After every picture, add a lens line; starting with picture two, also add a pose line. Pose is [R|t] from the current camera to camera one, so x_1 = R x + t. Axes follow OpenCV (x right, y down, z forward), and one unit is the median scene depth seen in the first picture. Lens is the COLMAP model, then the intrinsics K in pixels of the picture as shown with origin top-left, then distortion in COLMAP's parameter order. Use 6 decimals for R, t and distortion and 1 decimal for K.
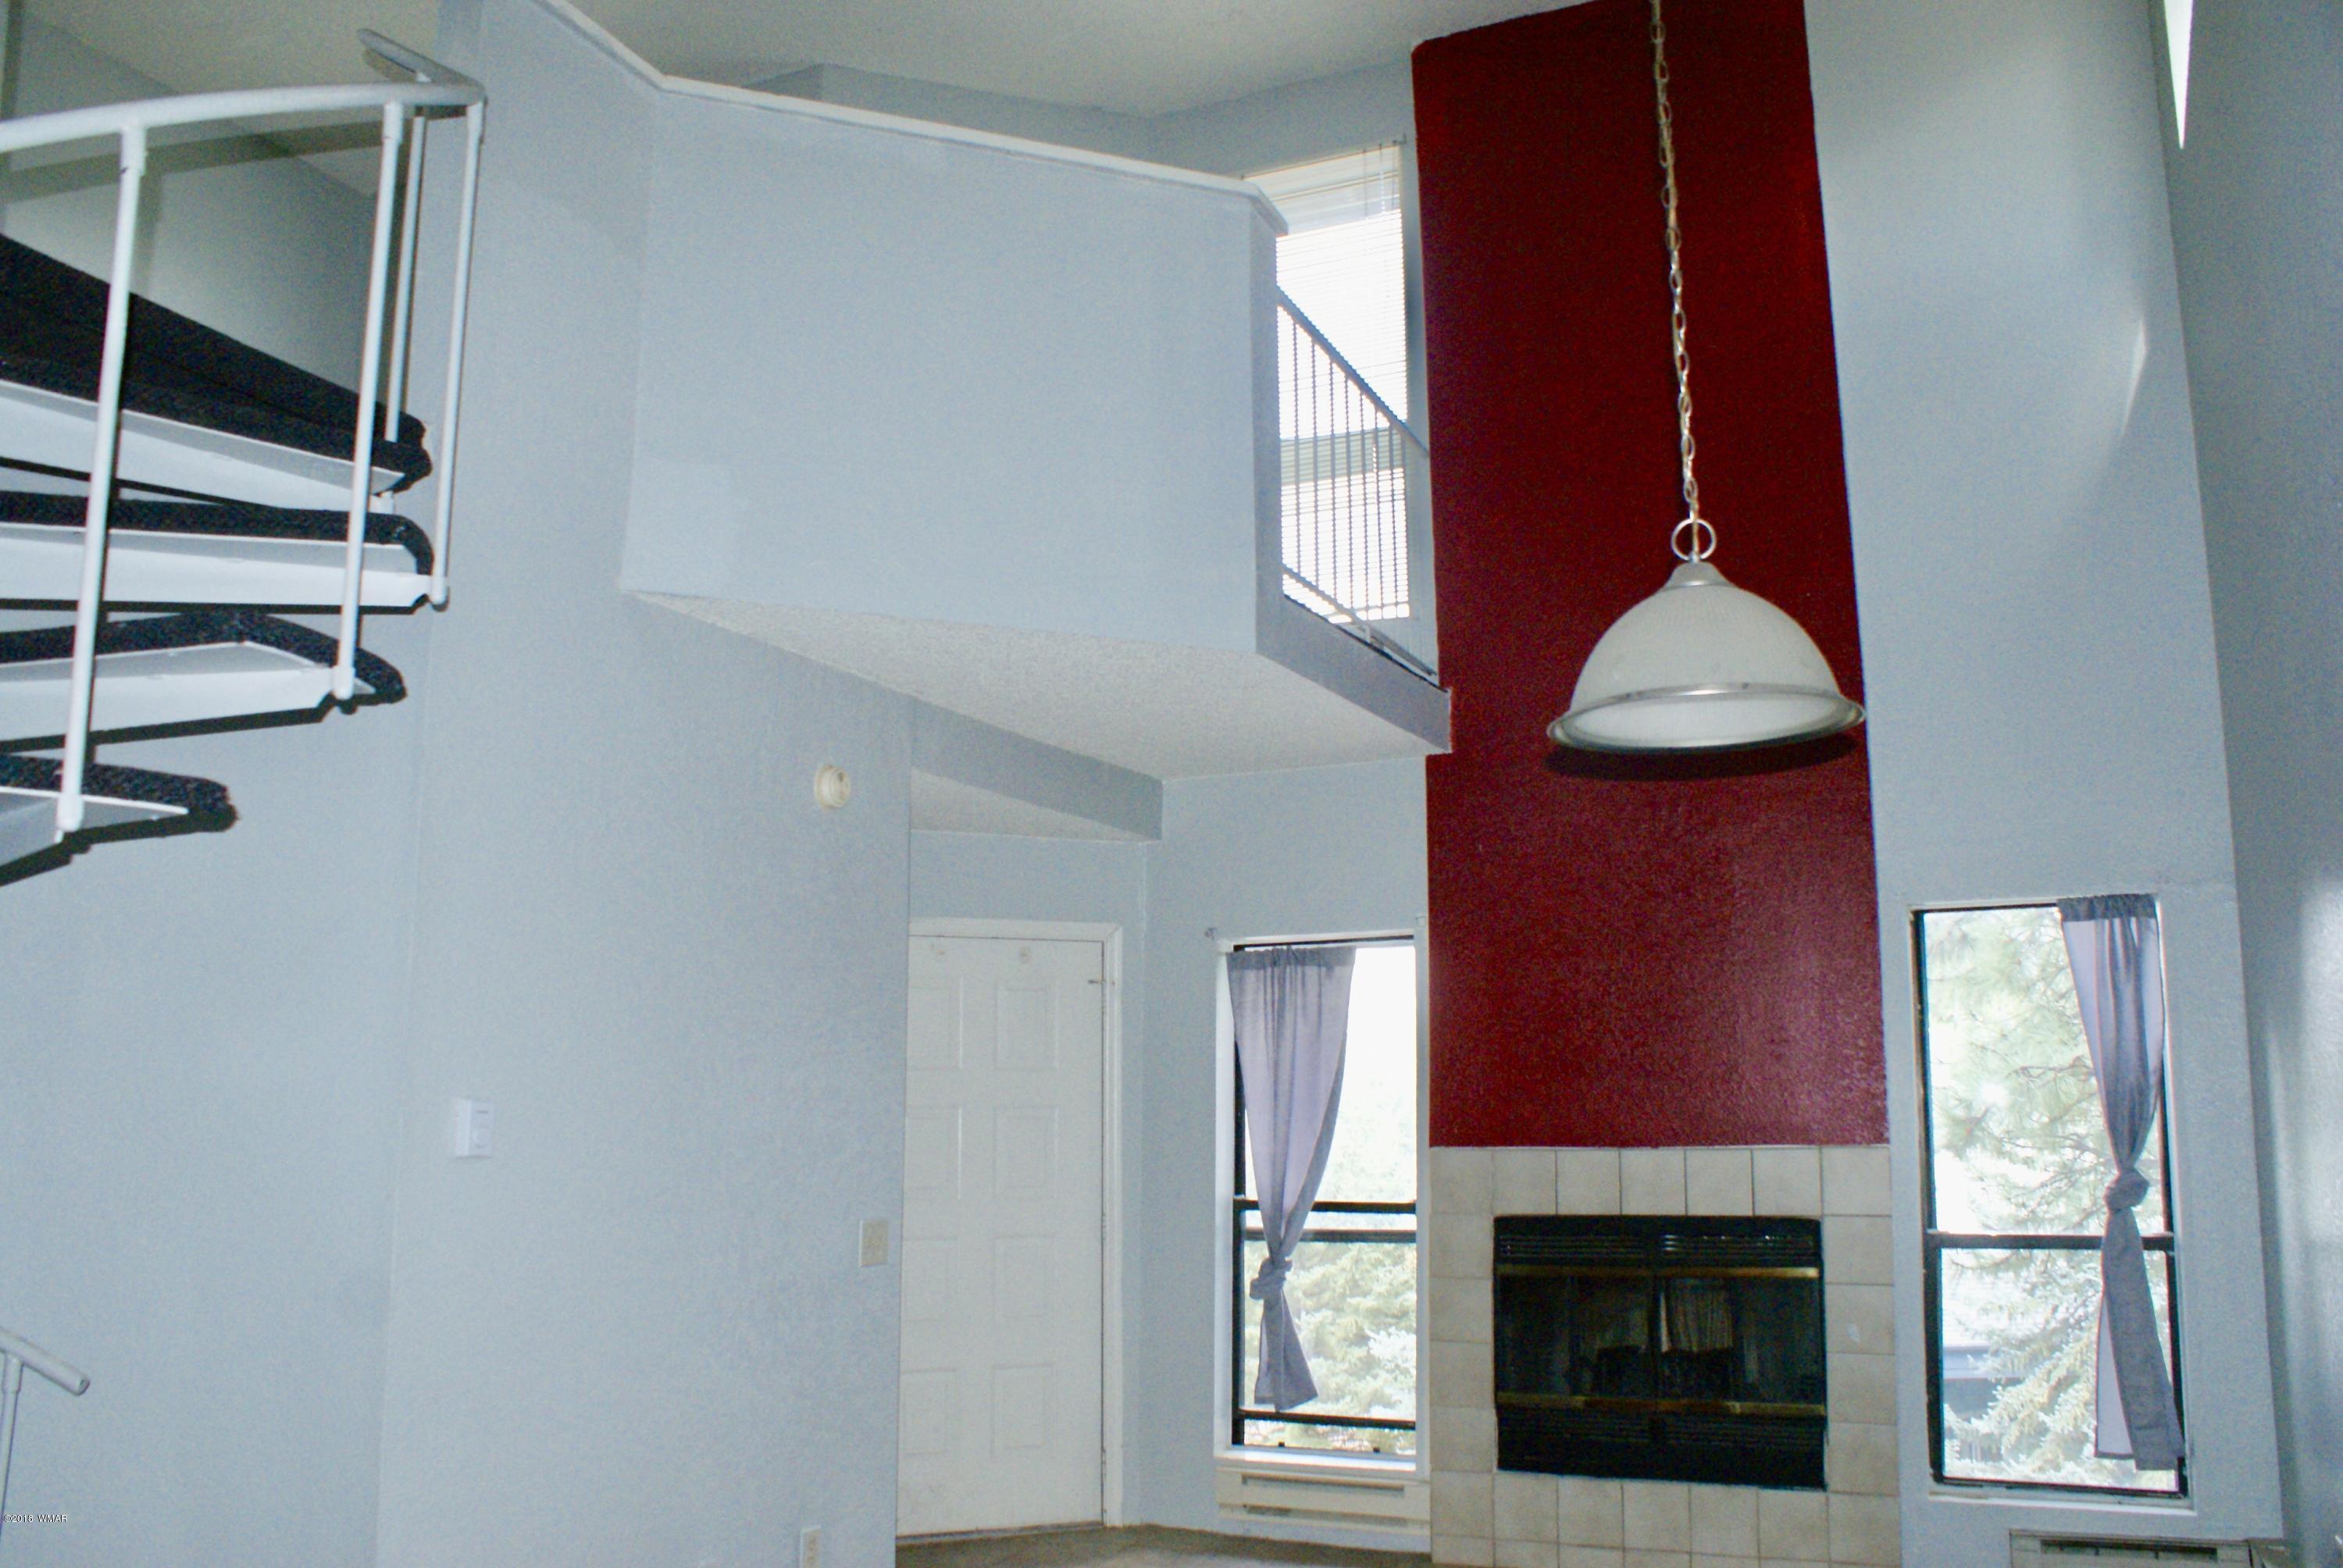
lens RADIAL K [[1855.7, 0, 1170.1], [0, 1855.7, 816.4], [0, 0, 1]] dist [-0.133250, 0.119924]
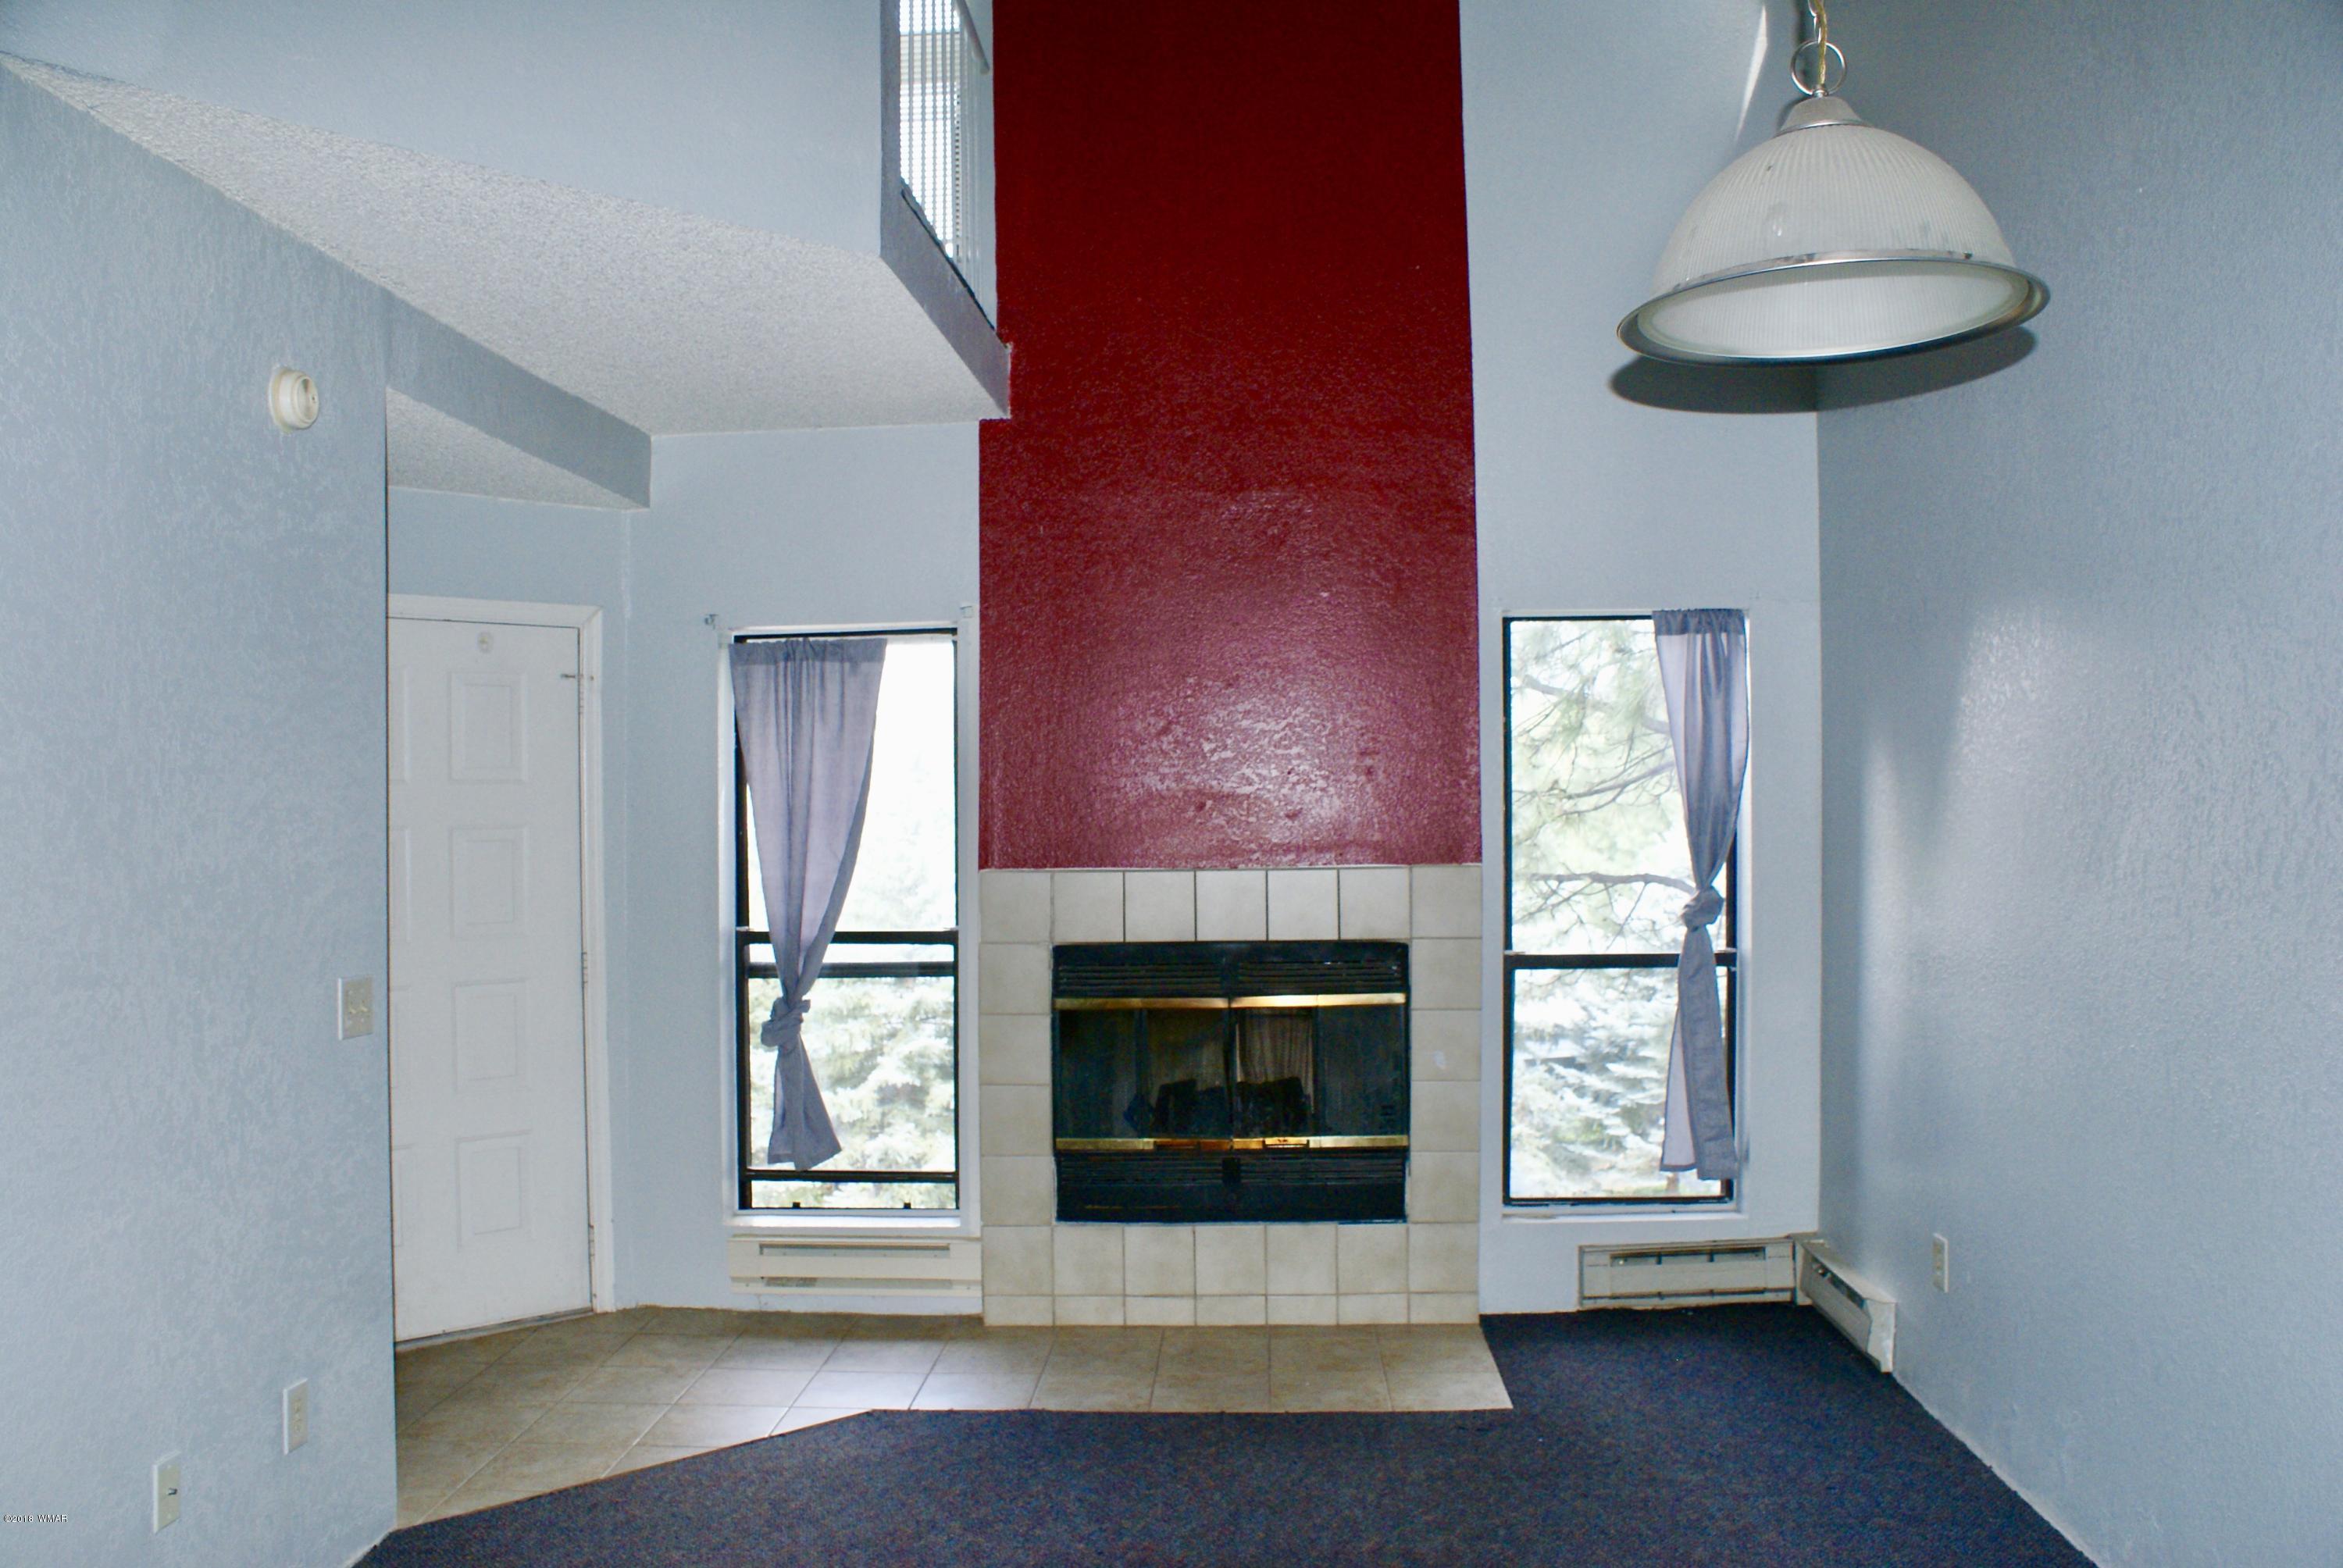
lens RADIAL K [[1855.7, 0, 1170.1], [0, 1855.7, 816.4], [0, 0, 1]] dist [-0.133250, 0.119924]
pose [[0.933603, -0.007613, 0.358229, -0.094428], [-0.047714, 0.988229, 0.145350, 0.022066], [-0.355119, -0.152791, 0.922250, 0.159256]]
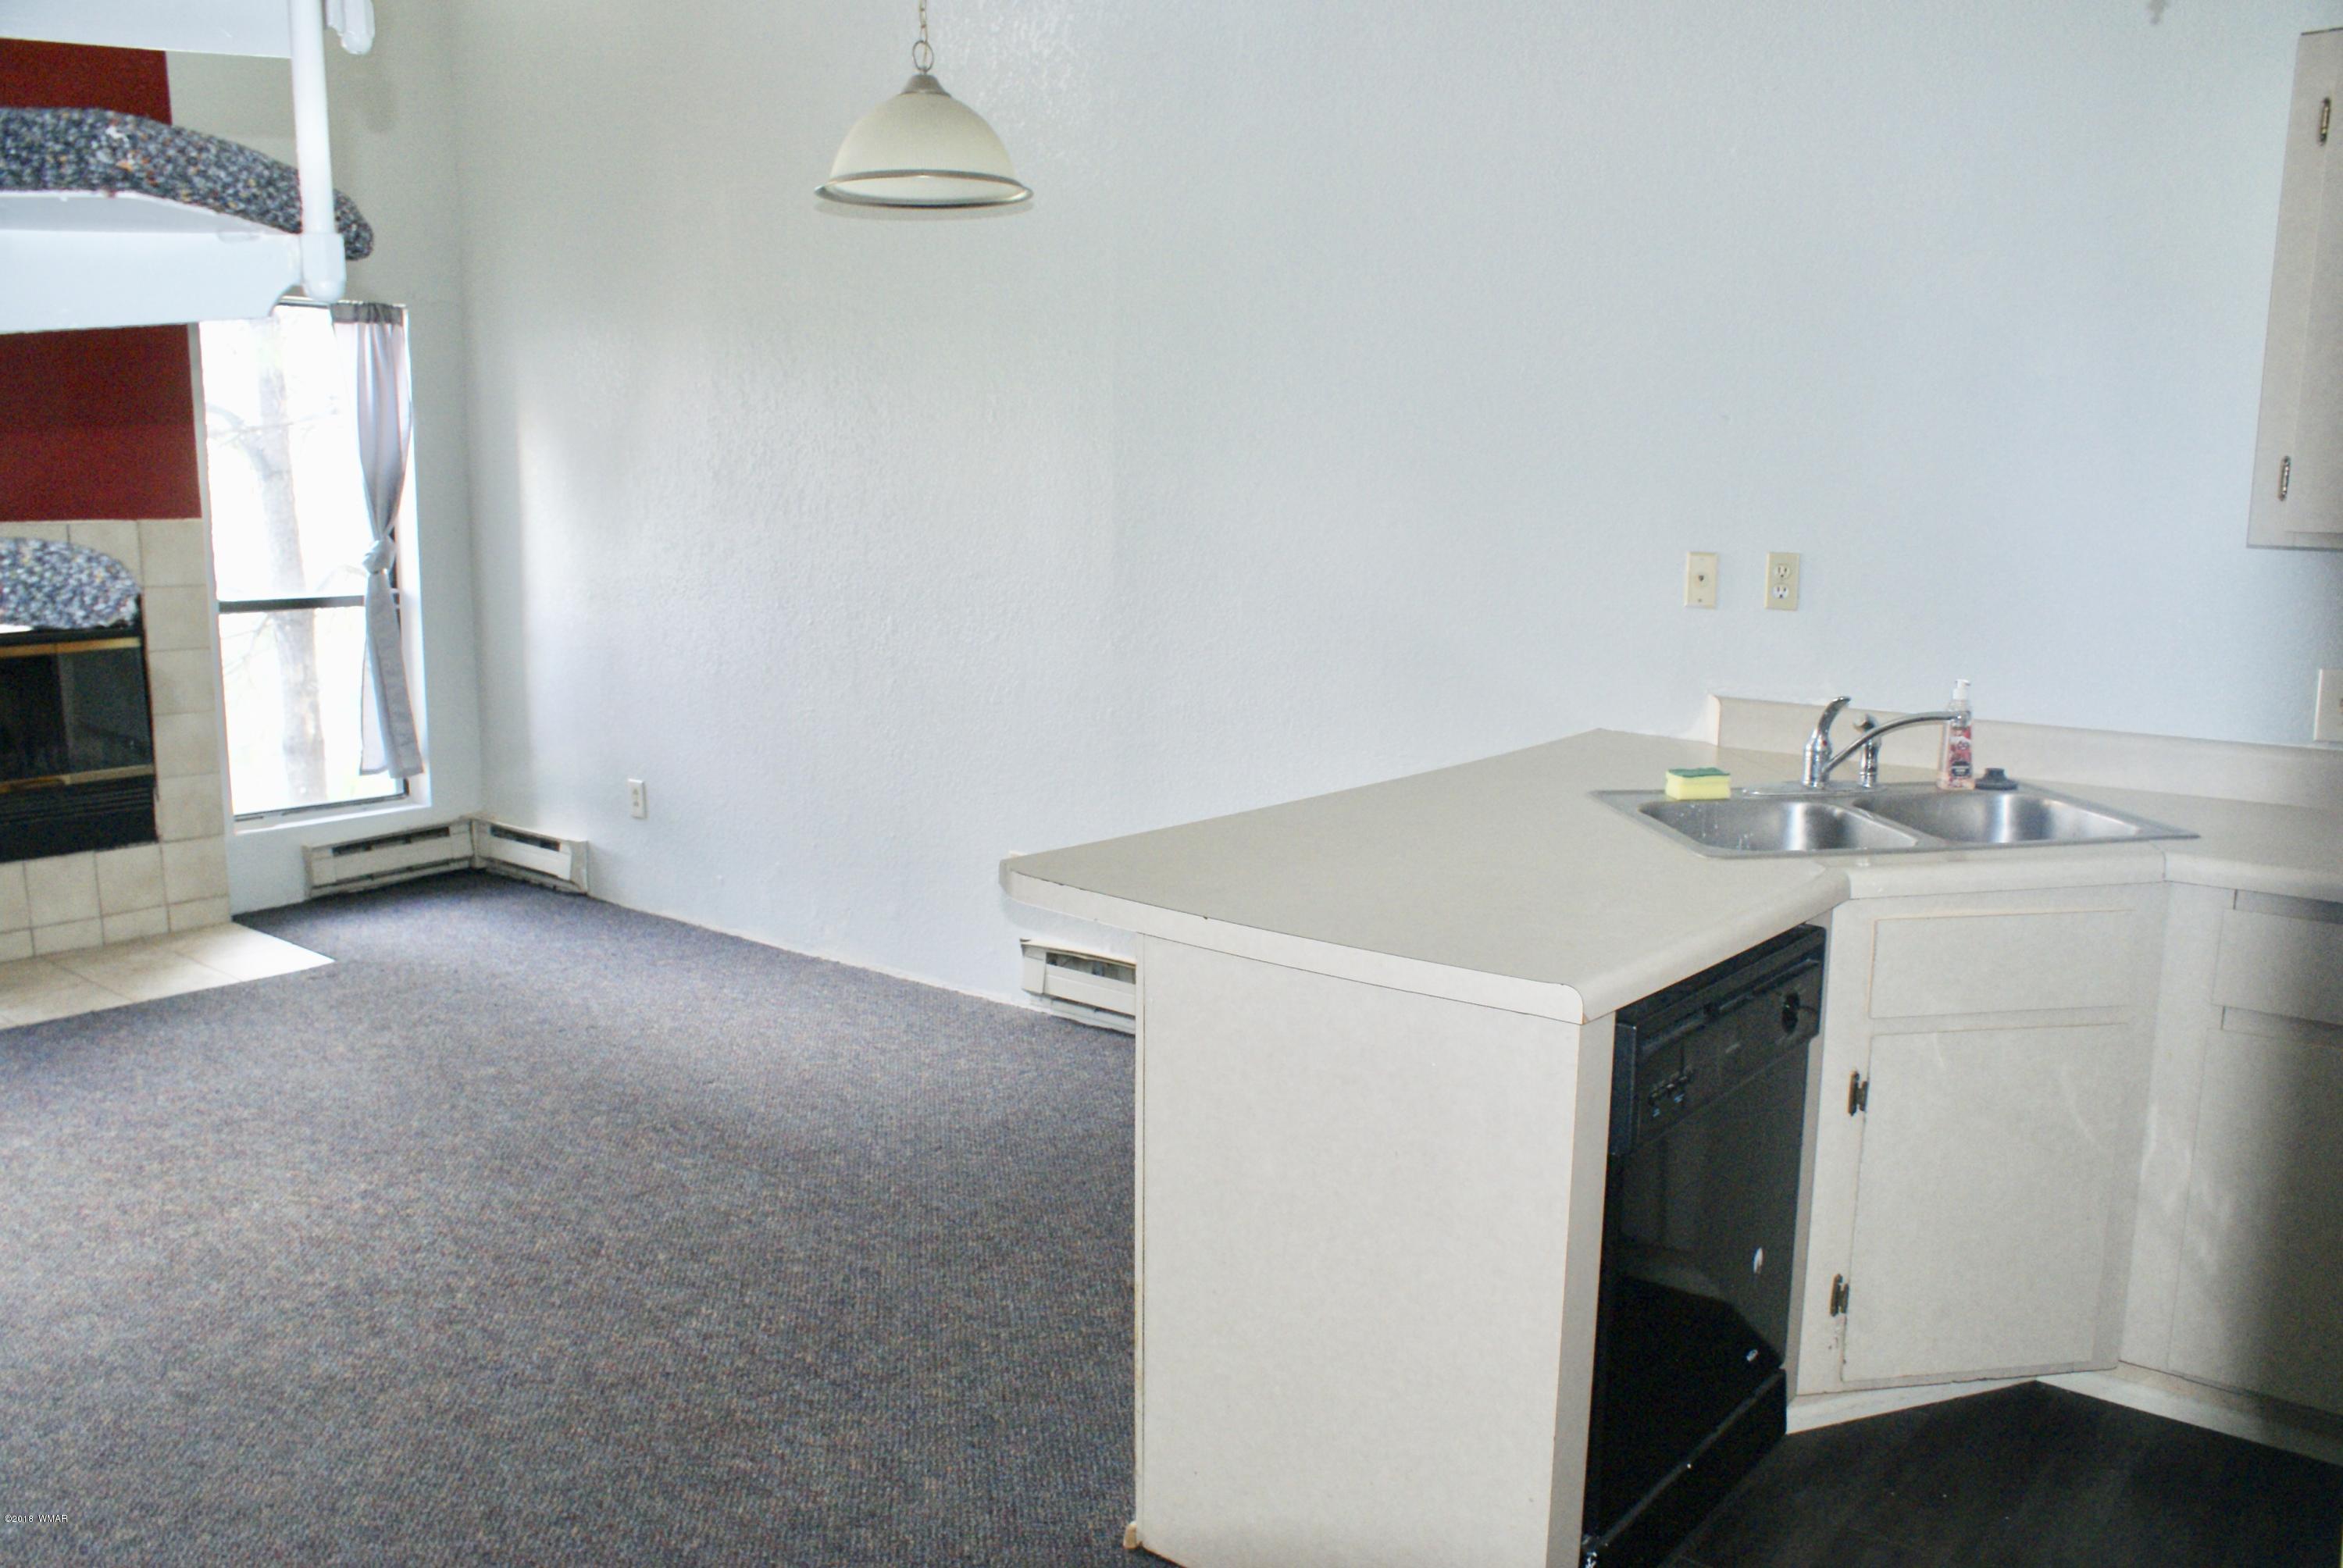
lens RADIAL K [[1855.7, 0, 1170.1], [0, 1855.7, 816.4], [0, 0, 1]] dist [-0.133250, 0.119924]
pose [[0.269481, -0.161396, 0.949385, -0.447596], [-0.155004, 0.965732, 0.208173, 0.038381], [-0.950449, -0.203257, 0.235230, 0.163050]]
